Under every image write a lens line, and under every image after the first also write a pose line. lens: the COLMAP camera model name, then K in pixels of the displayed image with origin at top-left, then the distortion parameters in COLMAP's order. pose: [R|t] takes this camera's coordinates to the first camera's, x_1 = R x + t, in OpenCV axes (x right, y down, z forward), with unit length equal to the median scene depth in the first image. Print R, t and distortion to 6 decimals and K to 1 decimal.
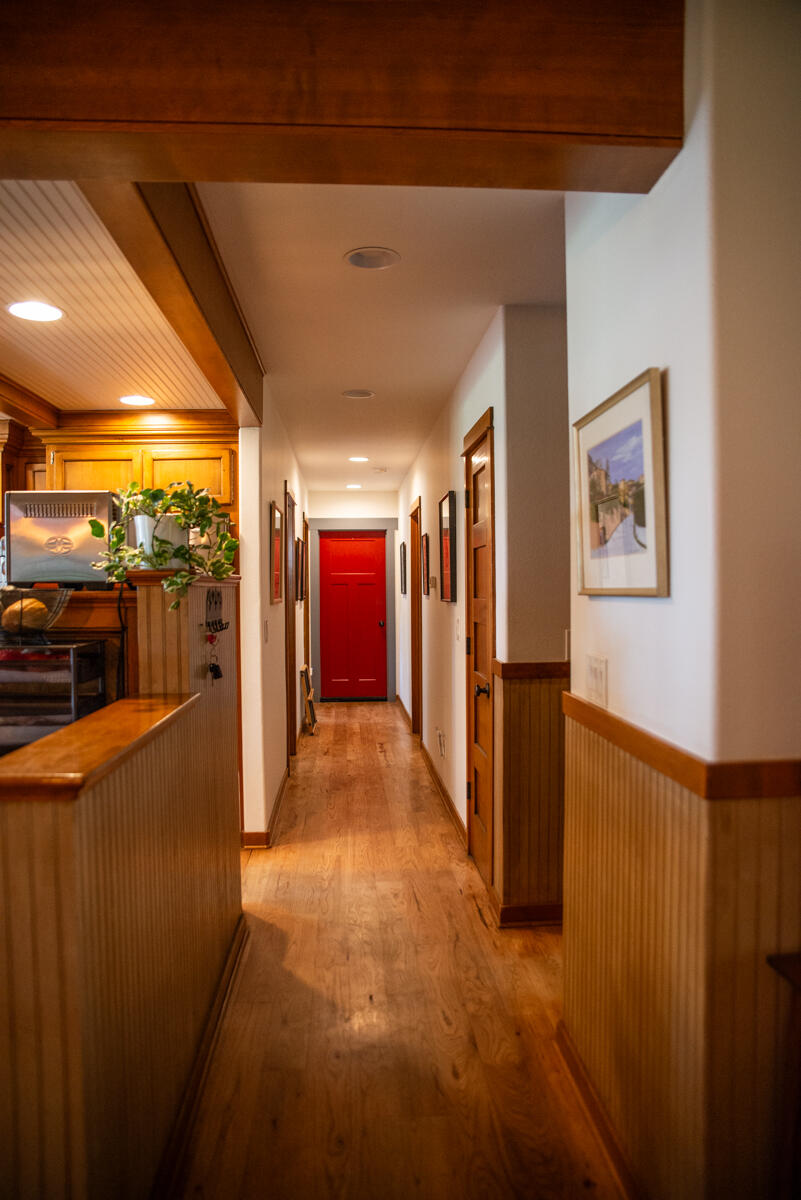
lens RADIAL K [[820.3, 0, 400.5], [0, 820.3, 600.0], [0, 0, 1]] dist [-0.116024, 0.091353]
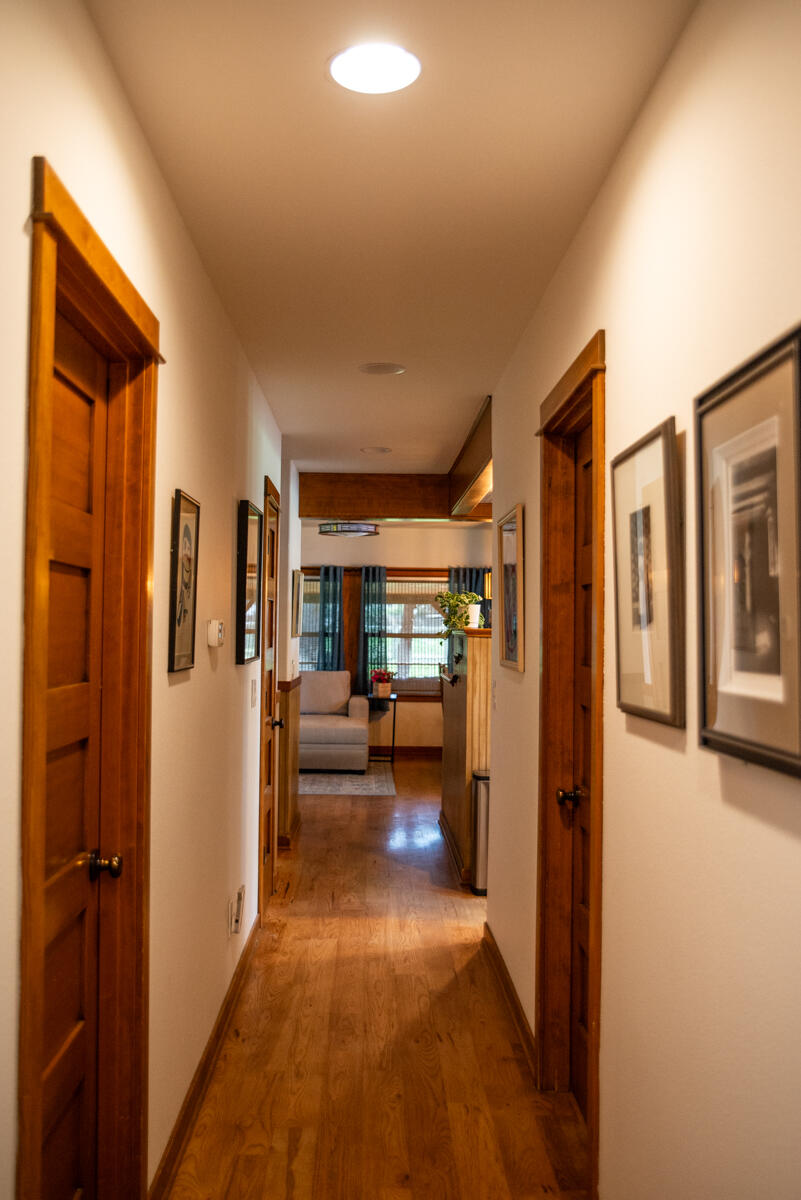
lens RADIAL K [[1098.3, 0, 400.5], [0, 1098.3, 600.0], [0, 0, 1]] dist [0.000099, -0.000020]
pose [[-0.999236, 0.001033, 0.039065, -0.152928], [0.000675, 0.999958, -0.009185, -0.063779], [-0.039073, -0.009152, -0.999194, 2.782387]]
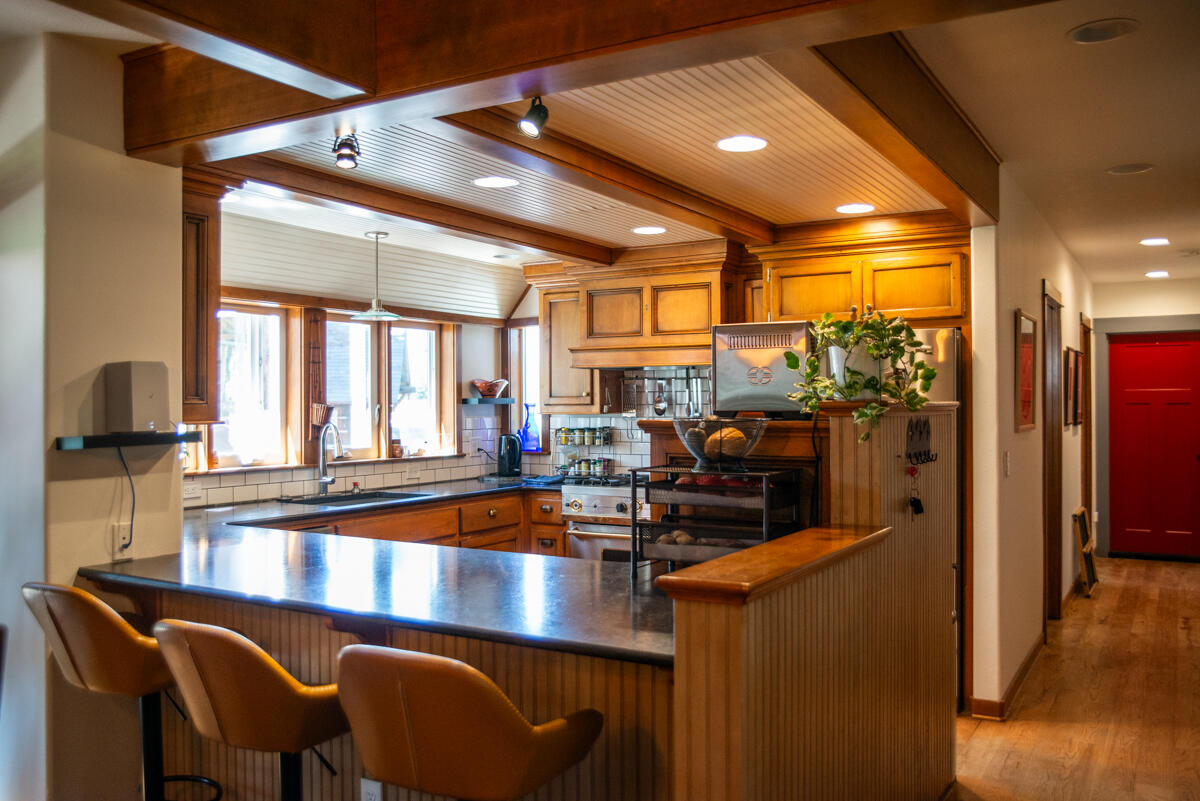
lens RADIAL K [[1023.2, 0, 638.6], [0, 1023.2, 396.7], [0, 0, 1]] dist [0.001586, -0.000043]
pose [[0.848311, -0.000486, -0.529498, 0.100114], [-0.010406, 0.999791, -0.017589, -0.011576], [0.529396, 0.020431, 0.848129, -0.140273]]
